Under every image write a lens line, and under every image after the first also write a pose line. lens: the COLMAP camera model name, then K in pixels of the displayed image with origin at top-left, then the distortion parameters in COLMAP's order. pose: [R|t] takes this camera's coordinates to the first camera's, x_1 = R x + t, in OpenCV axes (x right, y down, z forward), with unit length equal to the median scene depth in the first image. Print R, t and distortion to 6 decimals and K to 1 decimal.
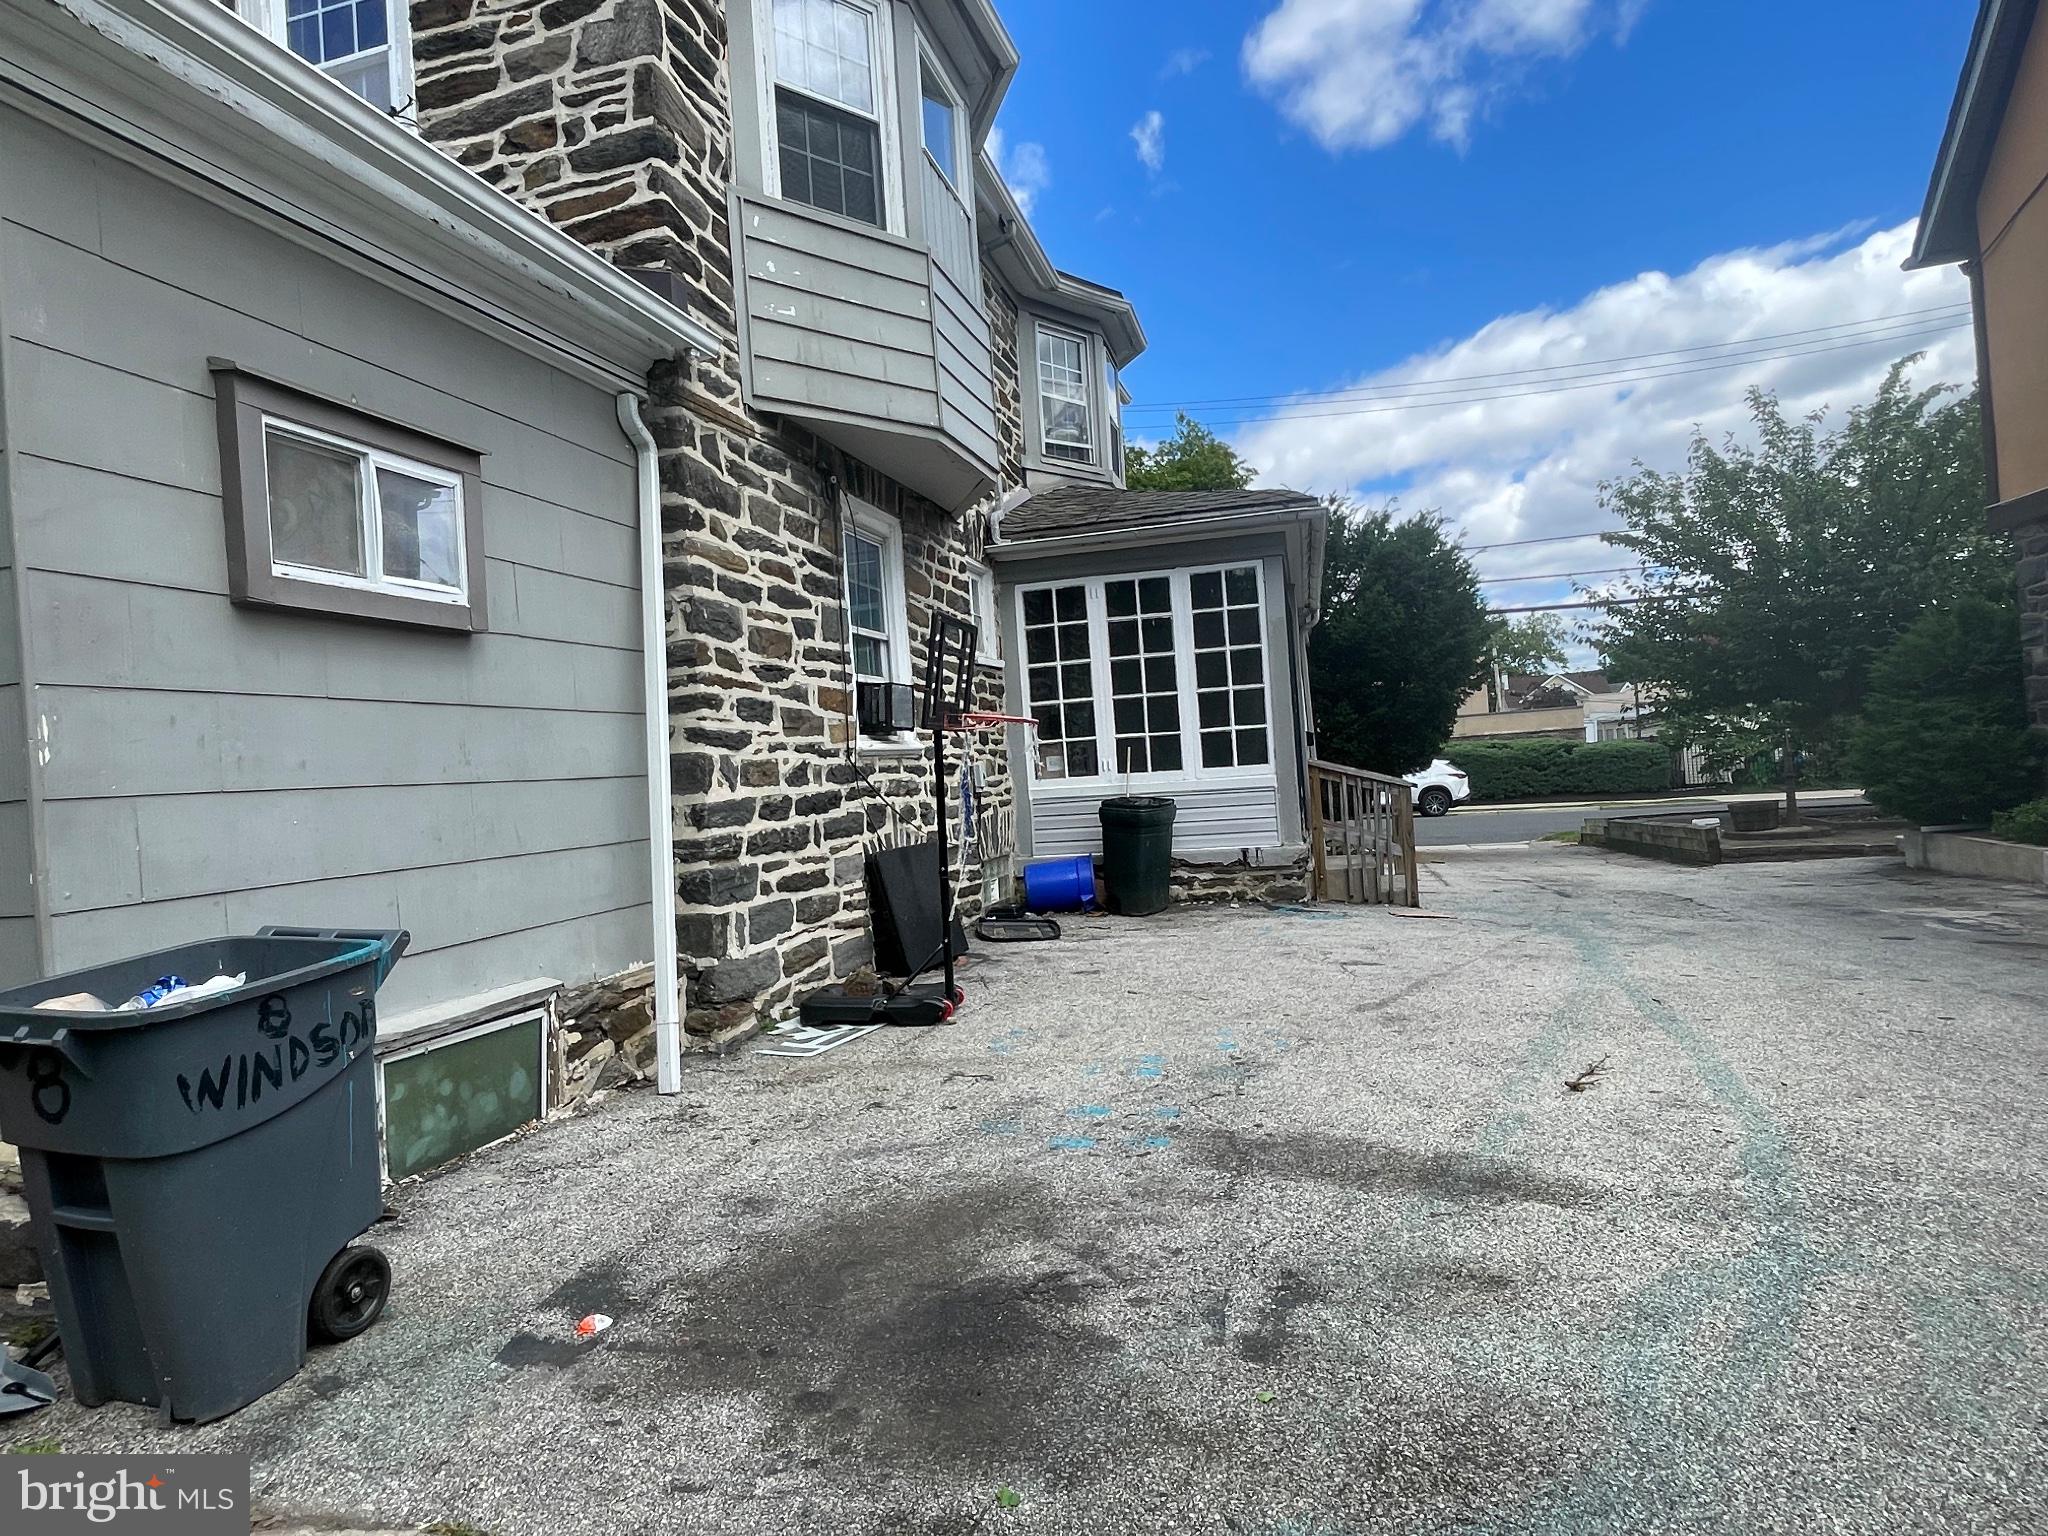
lens RADIAL K [[1190.1, 0, 1023.7], [0, 1190.1, 761.8], [0, 0, 1]] dist [-0.000692, -0.000999]
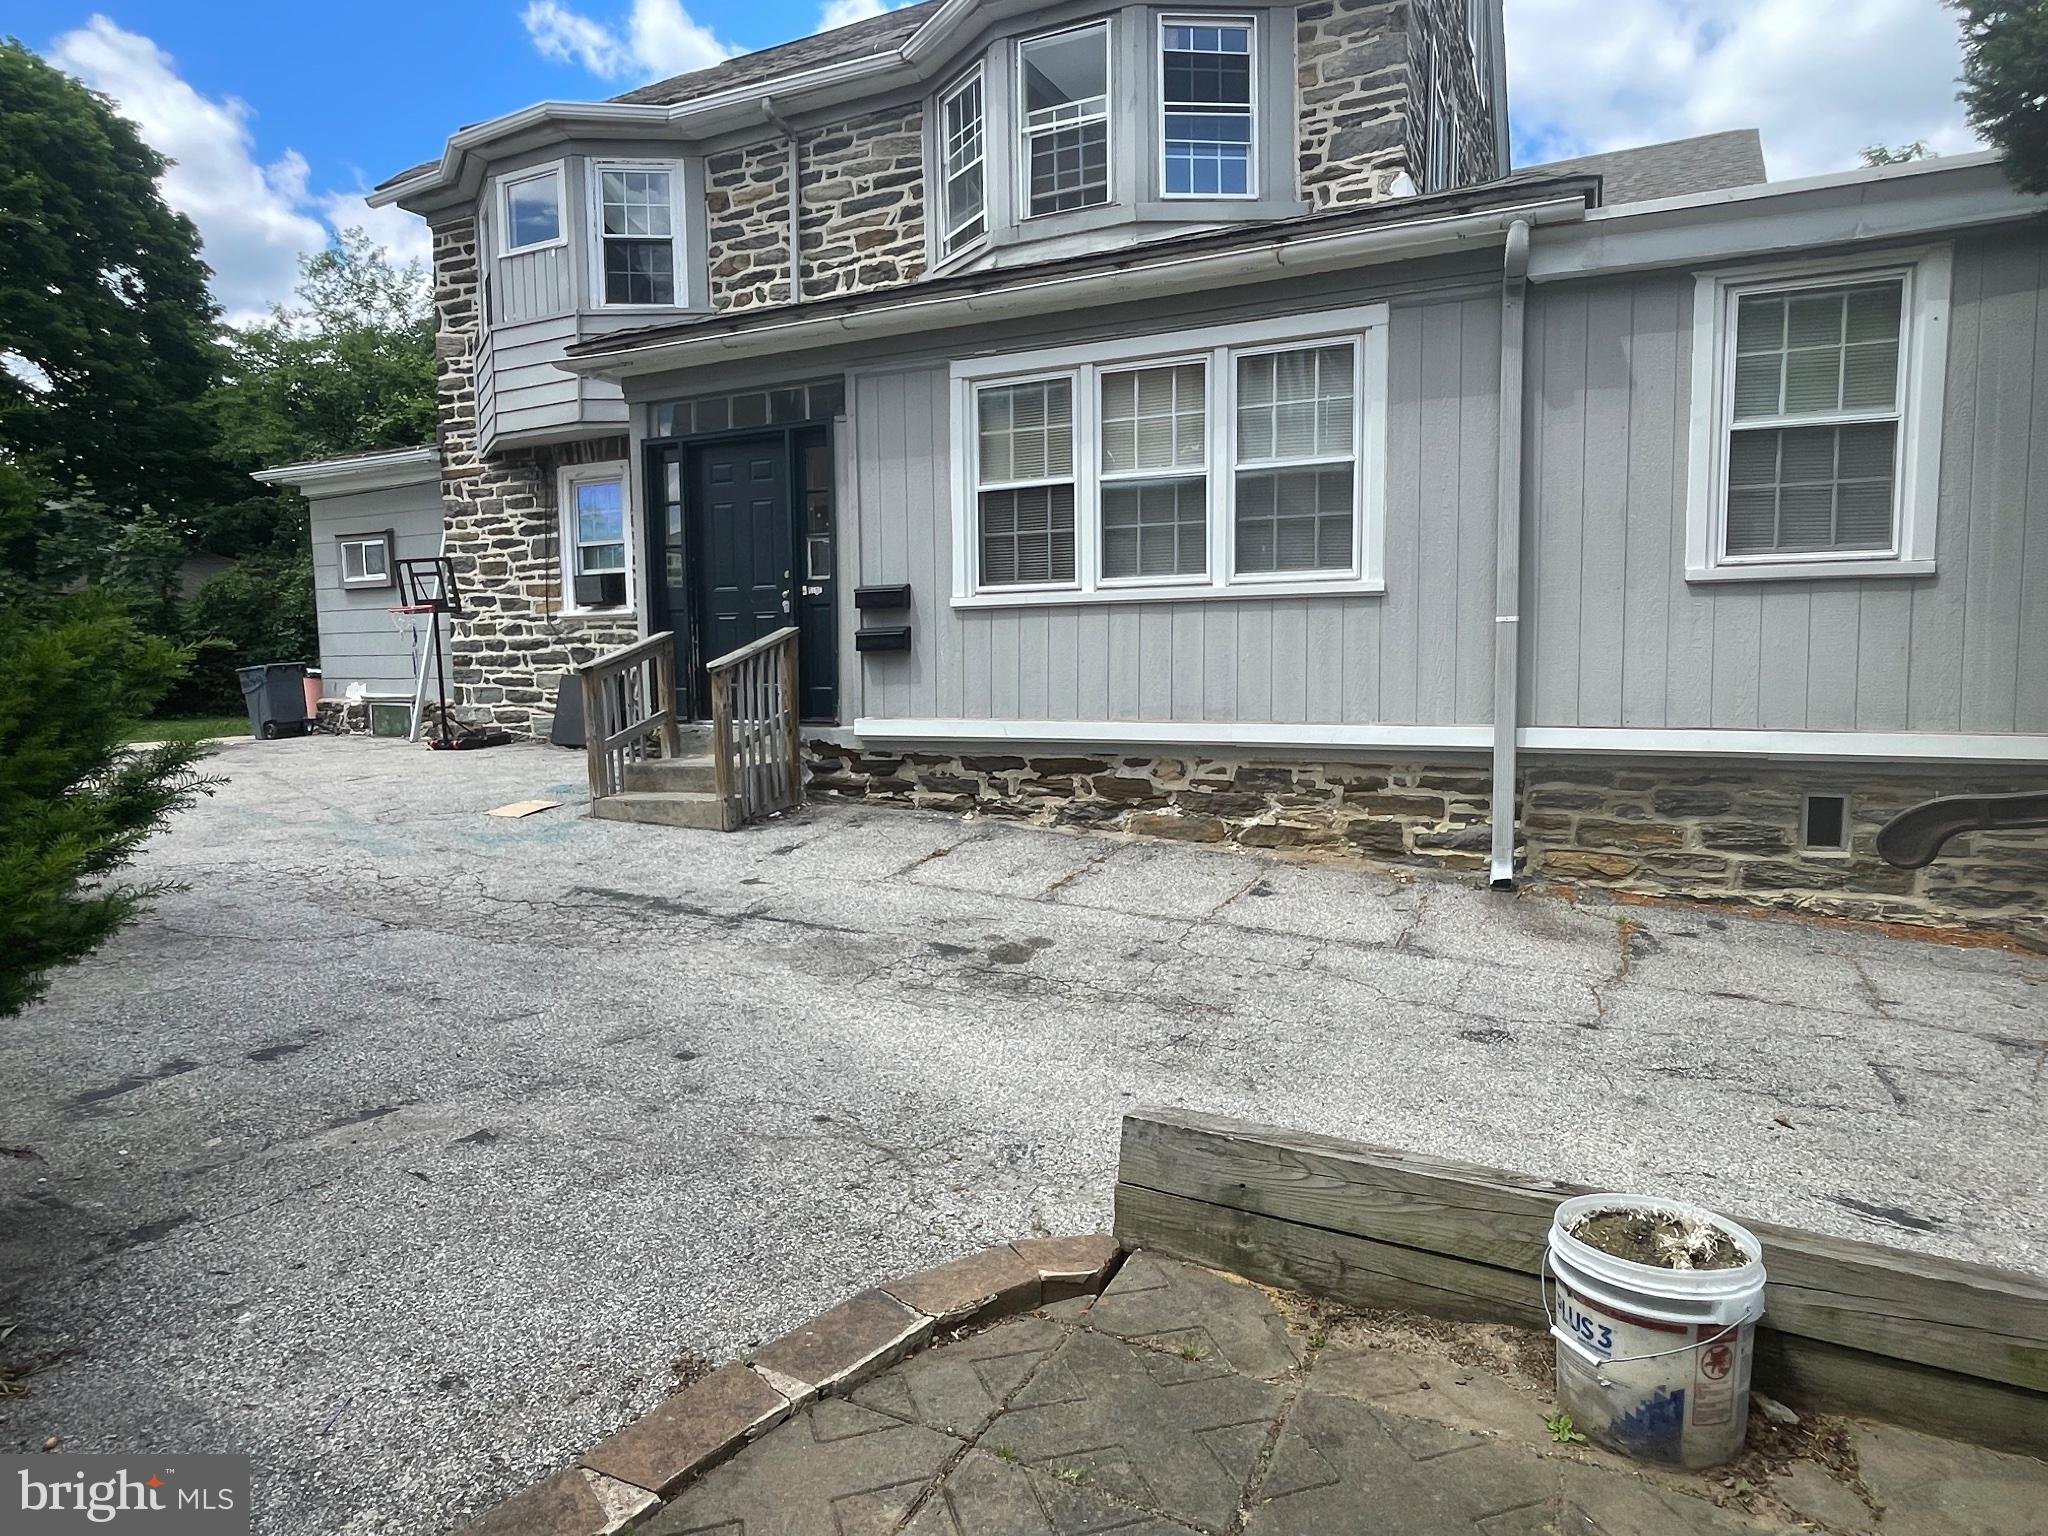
lens RADIAL K [[1190.1, 0, 1006.1], [0, 1190.1, 761.6], [0, 0, 1]] dist [-0.000692, -0.000999]
pose [[-0.206766, 0.156458, -0.965800, 1.735575], [0.032560, 0.987685, 0.153033, -0.054339], [0.977849, 0.000196, -0.209314, 2.369586]]
